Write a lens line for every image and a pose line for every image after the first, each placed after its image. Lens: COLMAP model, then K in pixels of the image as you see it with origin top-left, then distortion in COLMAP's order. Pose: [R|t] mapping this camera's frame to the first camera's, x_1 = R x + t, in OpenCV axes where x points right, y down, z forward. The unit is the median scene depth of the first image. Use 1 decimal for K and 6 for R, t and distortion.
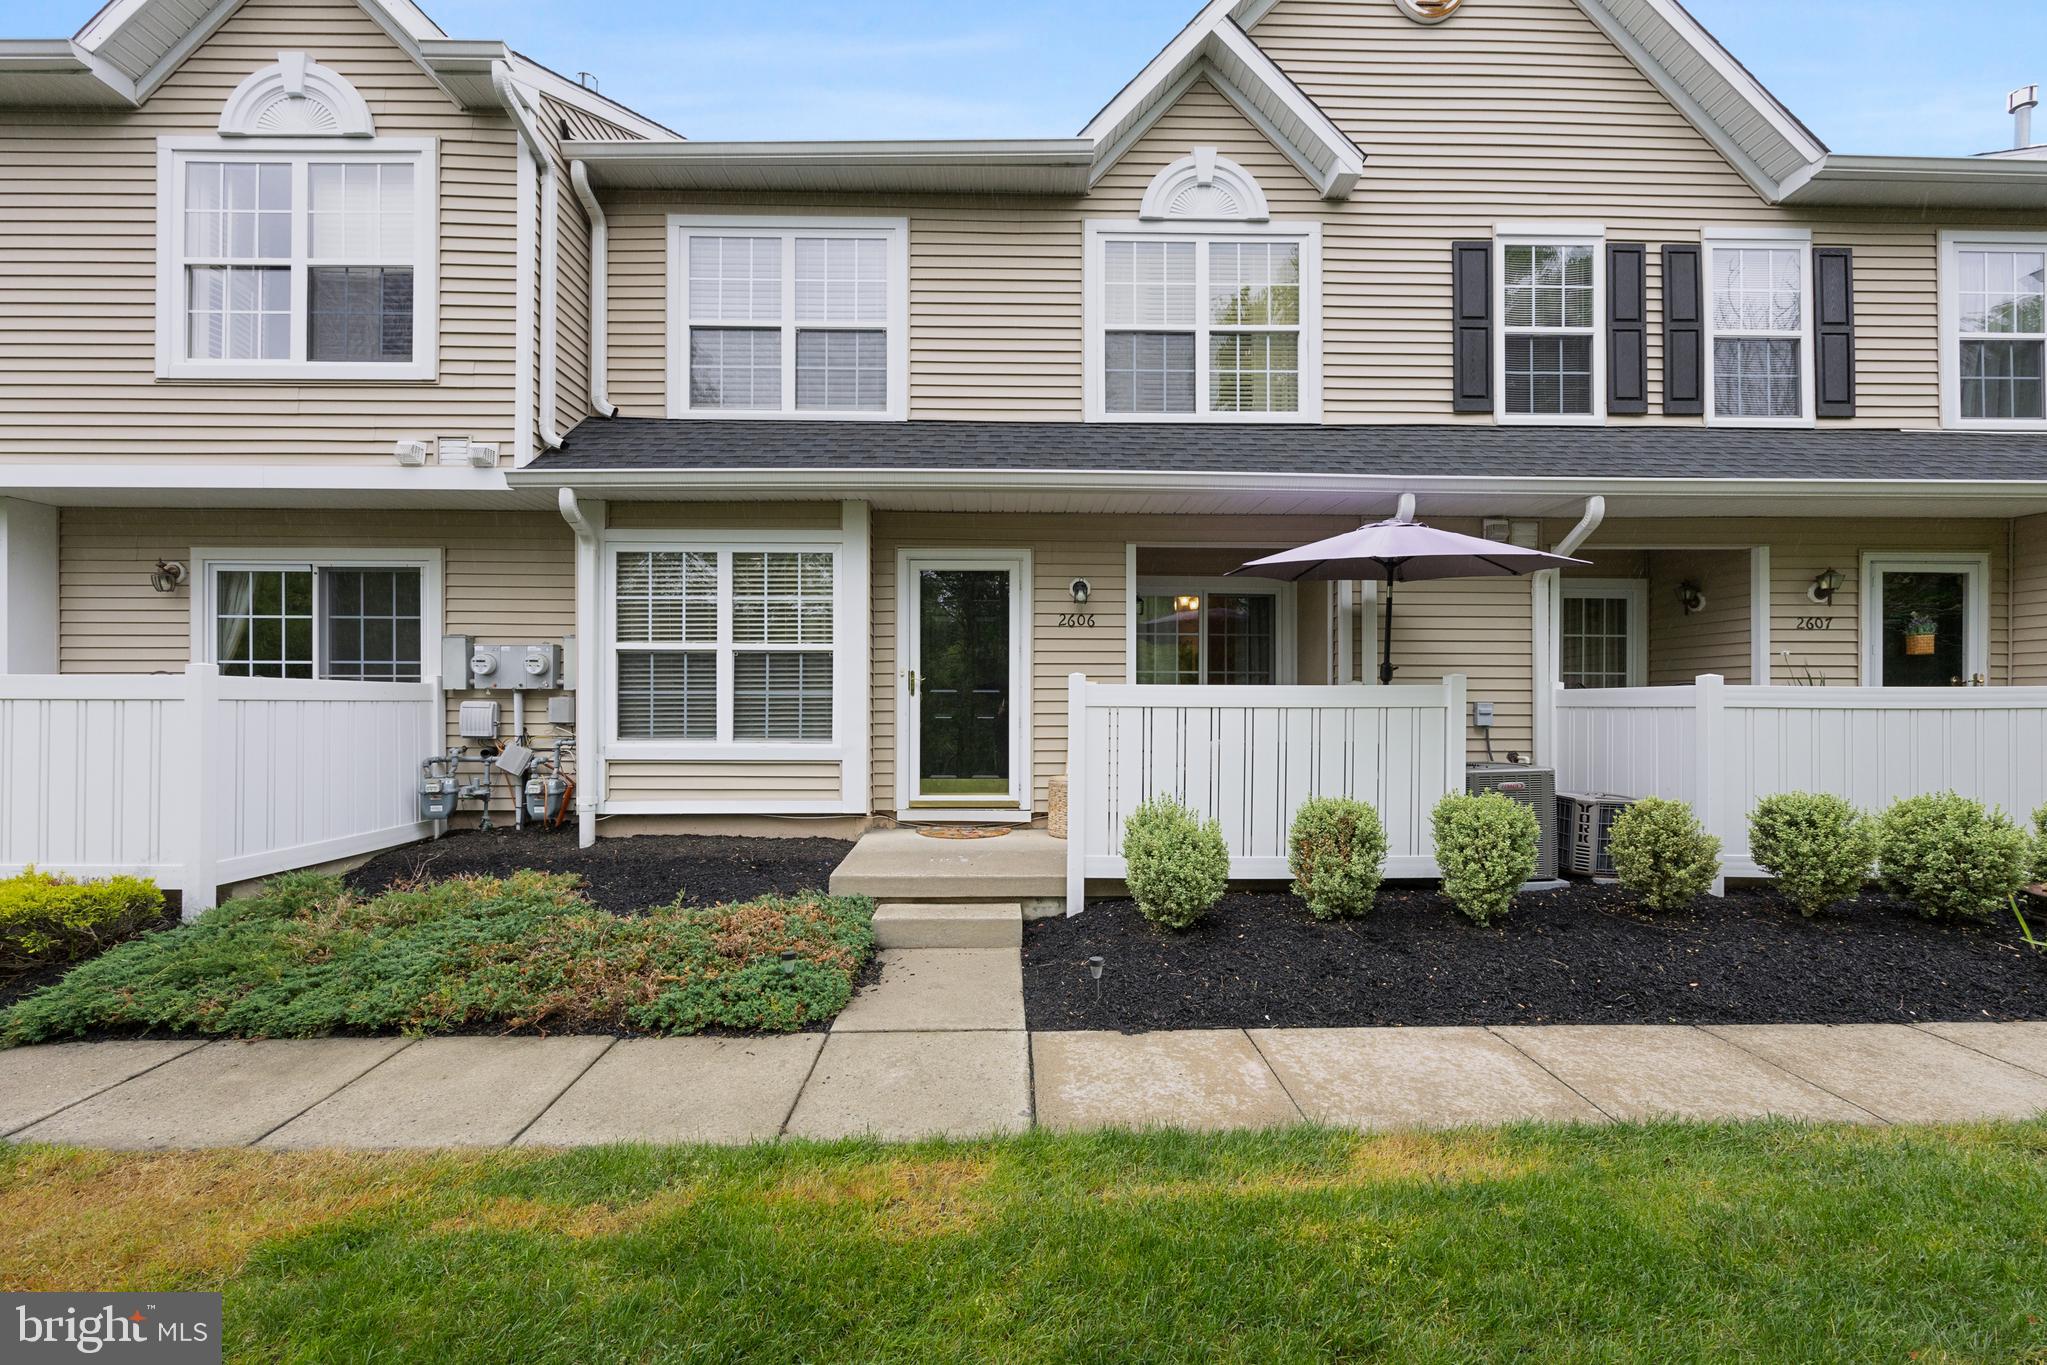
lens RADIAL K [[828.1, 0, 1021.9], [0, 828.1, 700.0], [0, 0, 1]] dist [-0.000674, -0.000182]
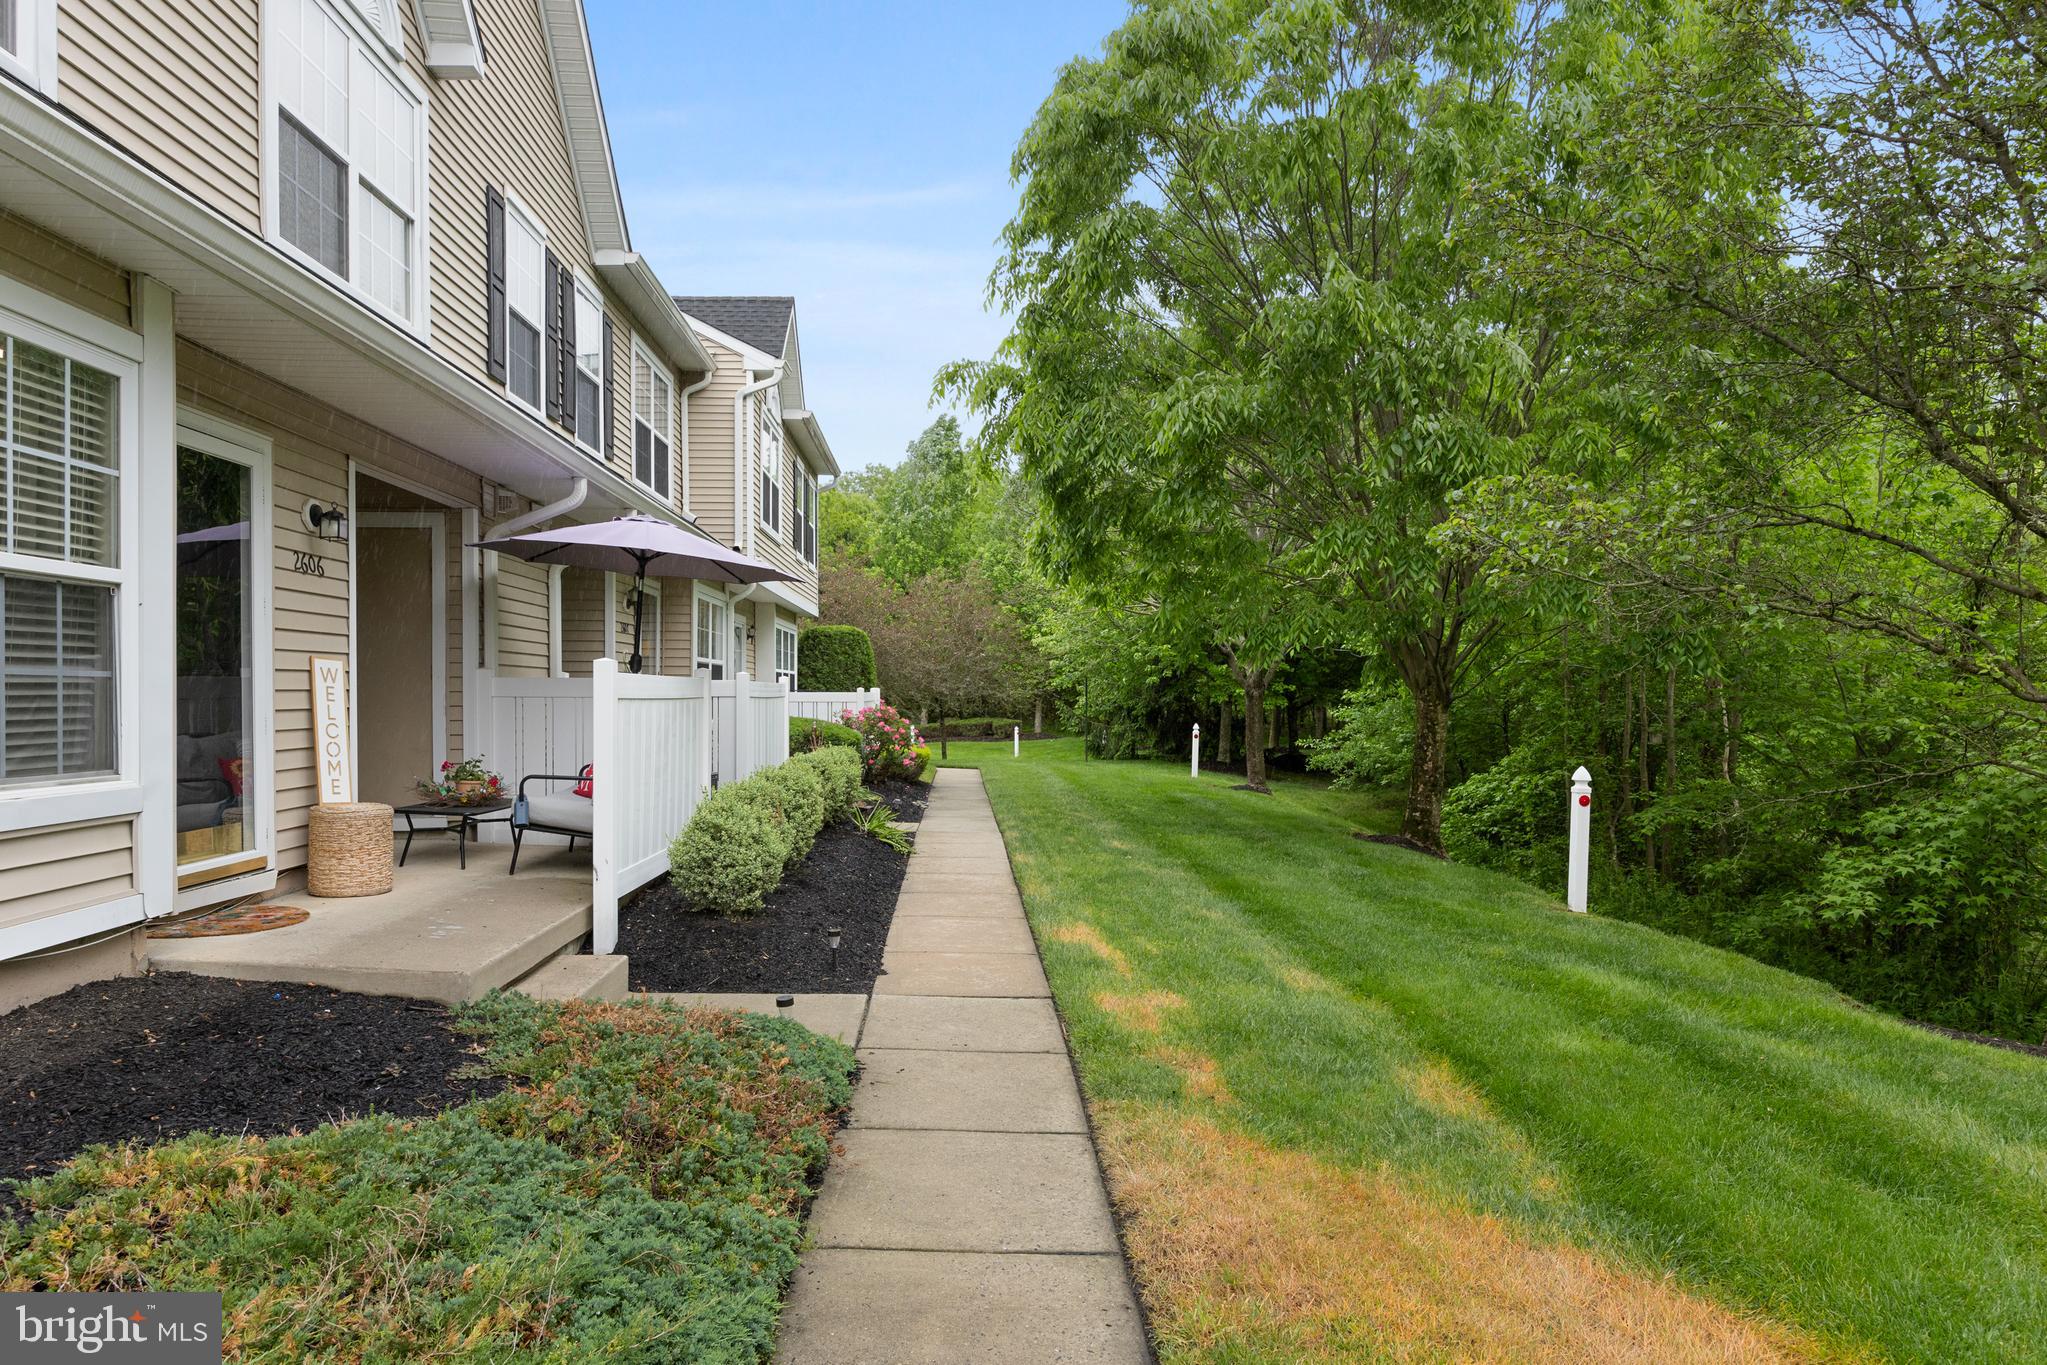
lens RADIAL K [[1219.4, 0, 1012.4], [0, 1219.4, 721.8], [0, 0, 1]] dist [-0.000539, -0.000882]
pose [[-0.031616, -0.024737, 0.999194, -0.910888], [-0.008176, 0.999667, 0.024490, -0.002025], [-0.999467, -0.007395, -0.031808, 0.491800]]
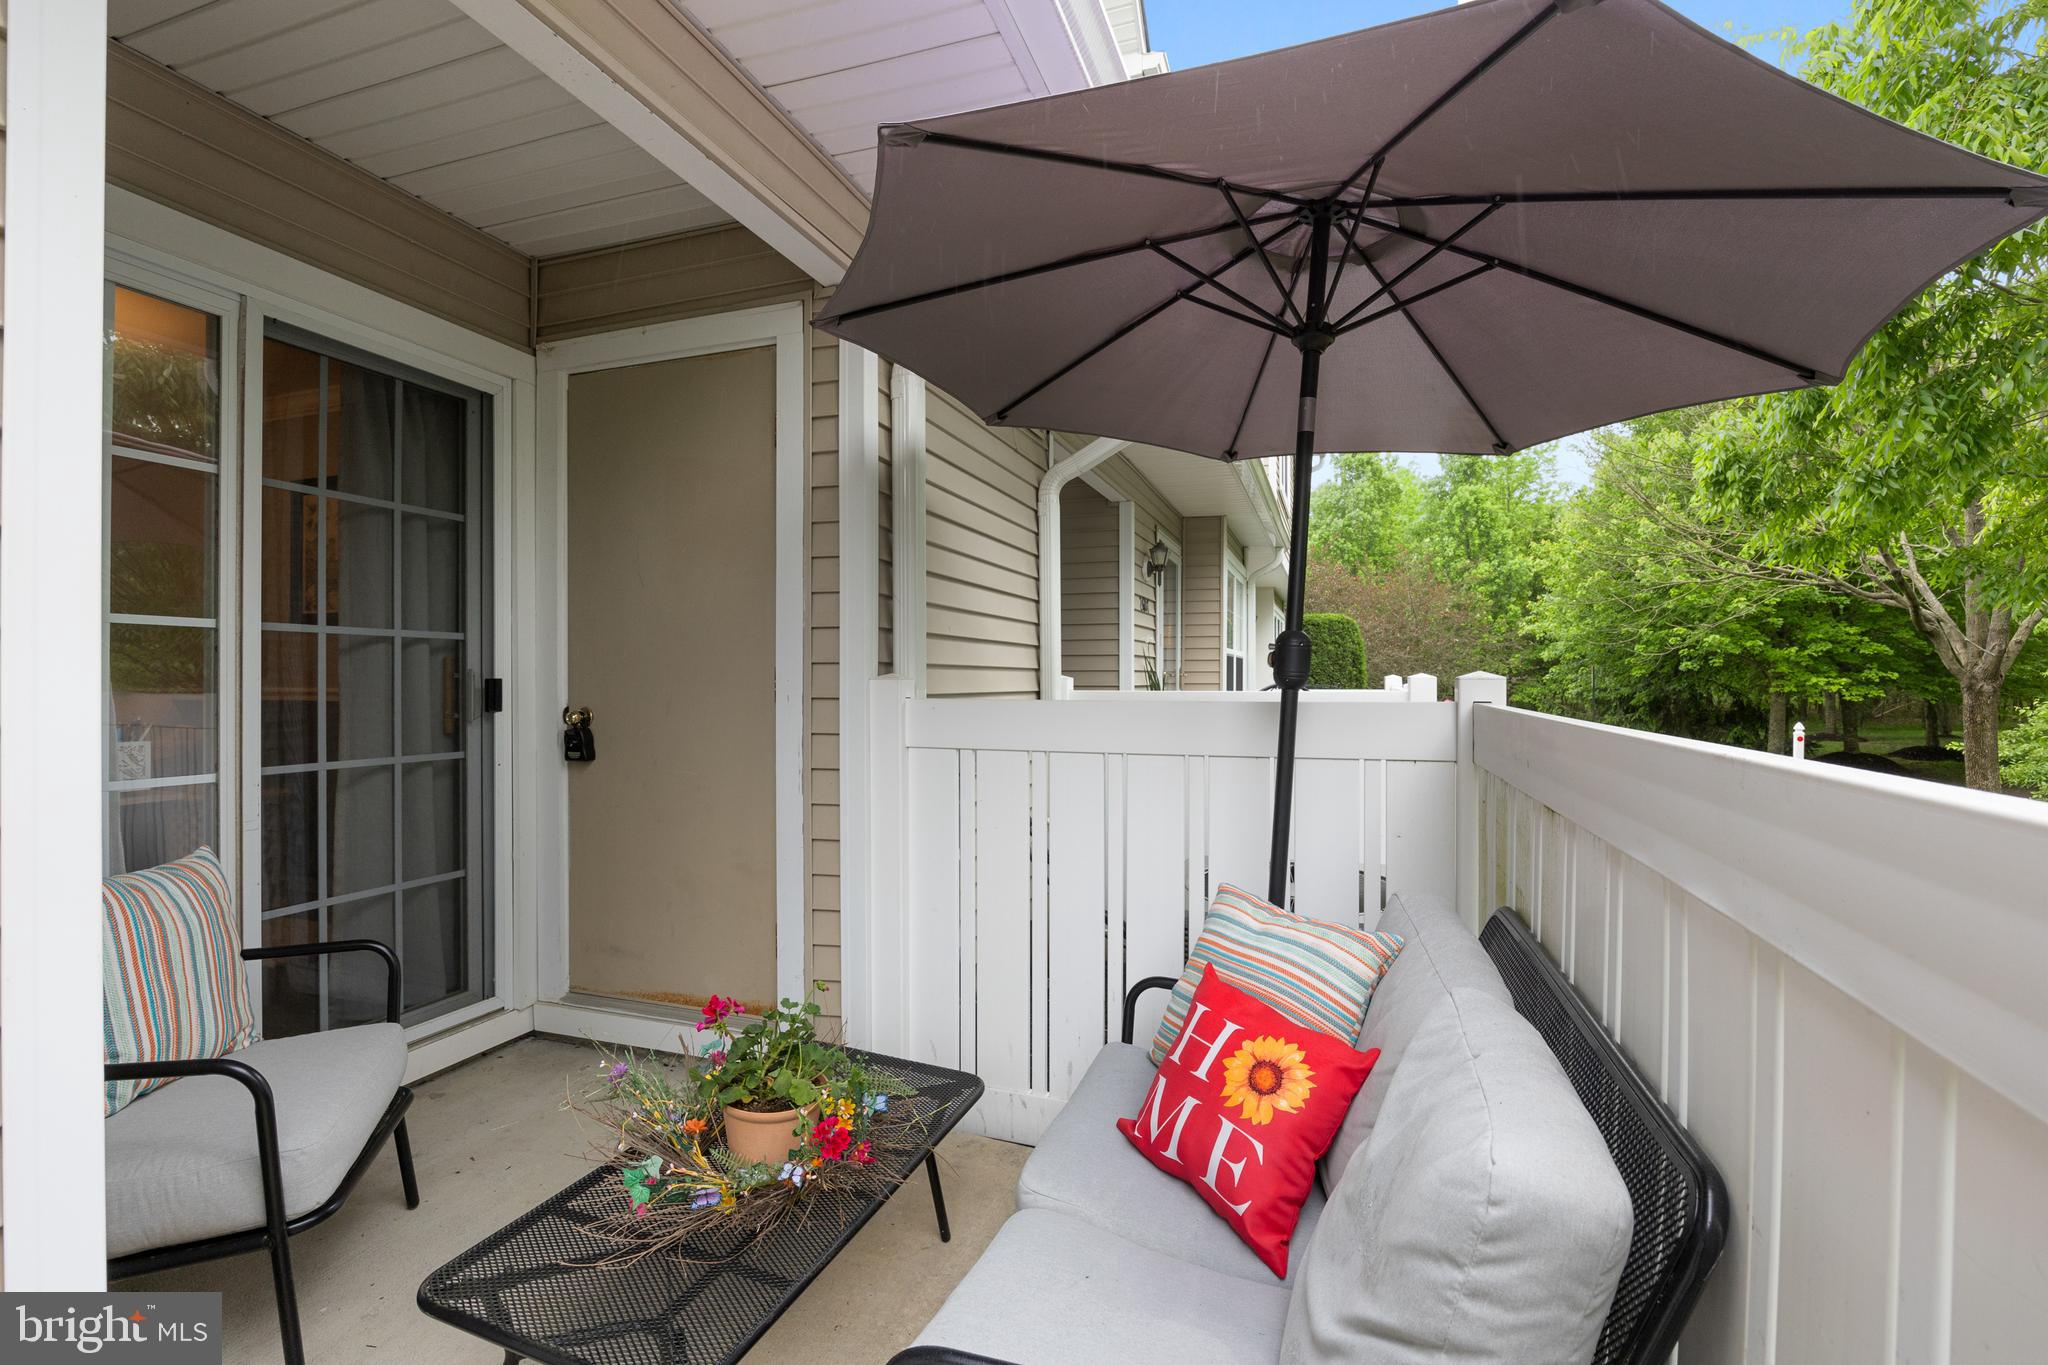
lens RADIAL K [[933.7, 0, 1019.0], [0, 933.7, 692.1], [0, 0, 1]] dist [-0.014666, -0.000252]
pose [[0.343486, -0.016230, 0.939018, 0.043927], [0.000691, 0.999855, 0.017029, -0.022471], [-0.939158, -0.005201, 0.343447, 0.821552]]
